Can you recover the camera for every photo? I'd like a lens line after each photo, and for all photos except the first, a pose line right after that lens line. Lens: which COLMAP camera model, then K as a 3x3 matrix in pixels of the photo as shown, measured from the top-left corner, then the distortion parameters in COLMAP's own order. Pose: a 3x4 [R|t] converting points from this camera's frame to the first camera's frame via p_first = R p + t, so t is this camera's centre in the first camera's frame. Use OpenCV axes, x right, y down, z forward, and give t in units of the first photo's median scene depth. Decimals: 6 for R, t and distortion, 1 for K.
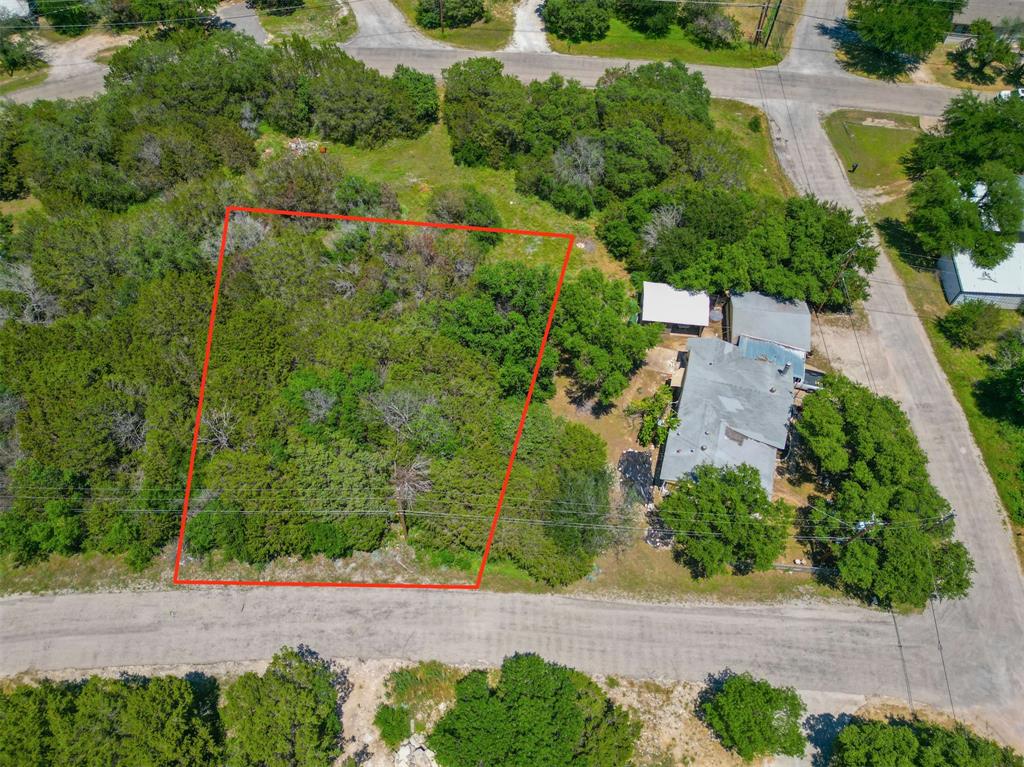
lens RADIAL K [[720.7, 0, 512.5], [0, 720.7, 387.3], [0, 0, 1]] dist [0.046097, -0.031424]
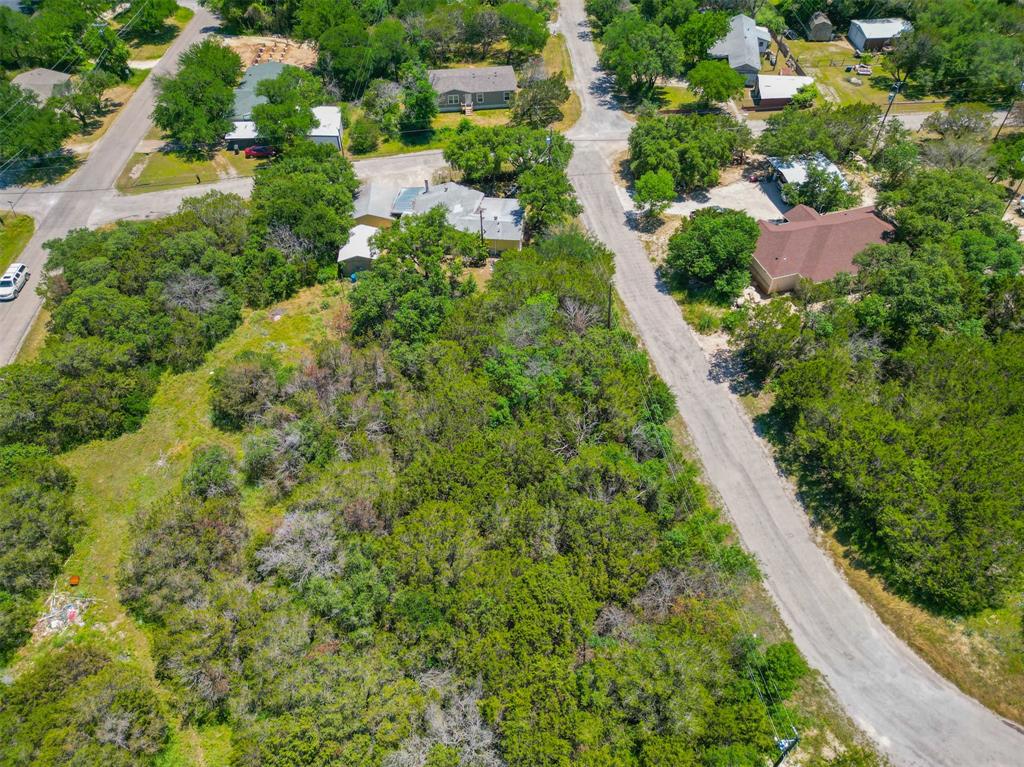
lens RADIAL K [[720.7, 0, 512.0], [0, 720.7, 382.6], [0, 0, 1]] dist [0.046097, -0.031424]
pose [[-0.181498, -0.721241, 0.668483, -1.096061], [0.835066, 0.245966, 0.492103, -0.599020], [-0.519349, 0.647543, 0.557642, 0.421458]]
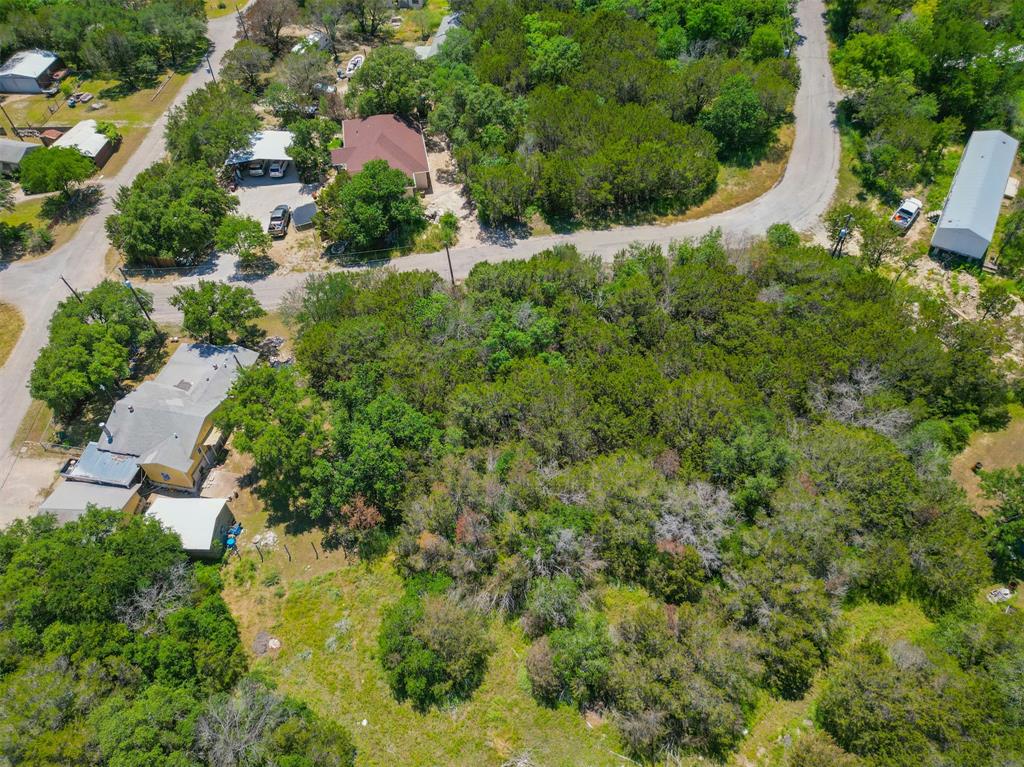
lens RADIAL K [[720.7, 0, 513.2], [0, 720.7, 375.3], [0, 0, 1]] dist [0.046097, -0.031424]
pose [[-0.996397, 0.077892, -0.033539, -0.209978], [-0.052625, -0.257770, 0.964772, -1.245327], [0.066503, 0.963062, 0.260940, 0.821527]]
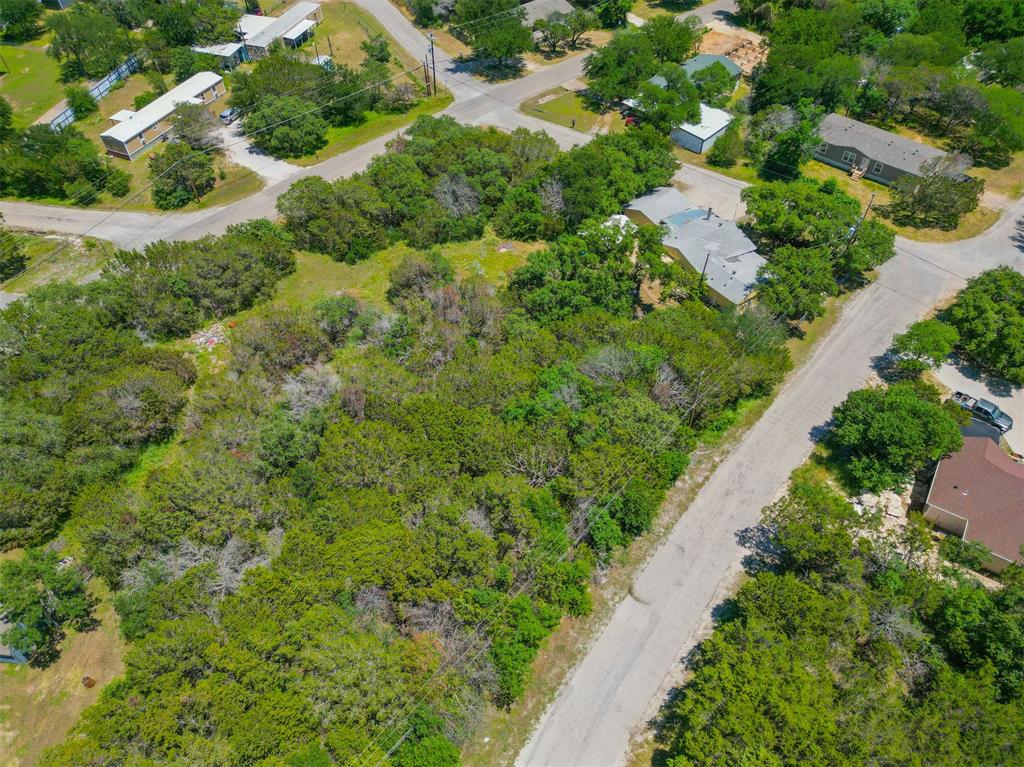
lens RADIAL K [[720.7, 0, 511.5], [0, 720.7, 384.6], [0, 0, 1]] dist [0.046097, -0.031424]
pose [[0.625099, -0.575278, 0.527547, -0.947776], [0.659809, 0.750540, 0.036629, -0.095366], [-0.417017, 0.325183, 0.848736, 0.091196]]
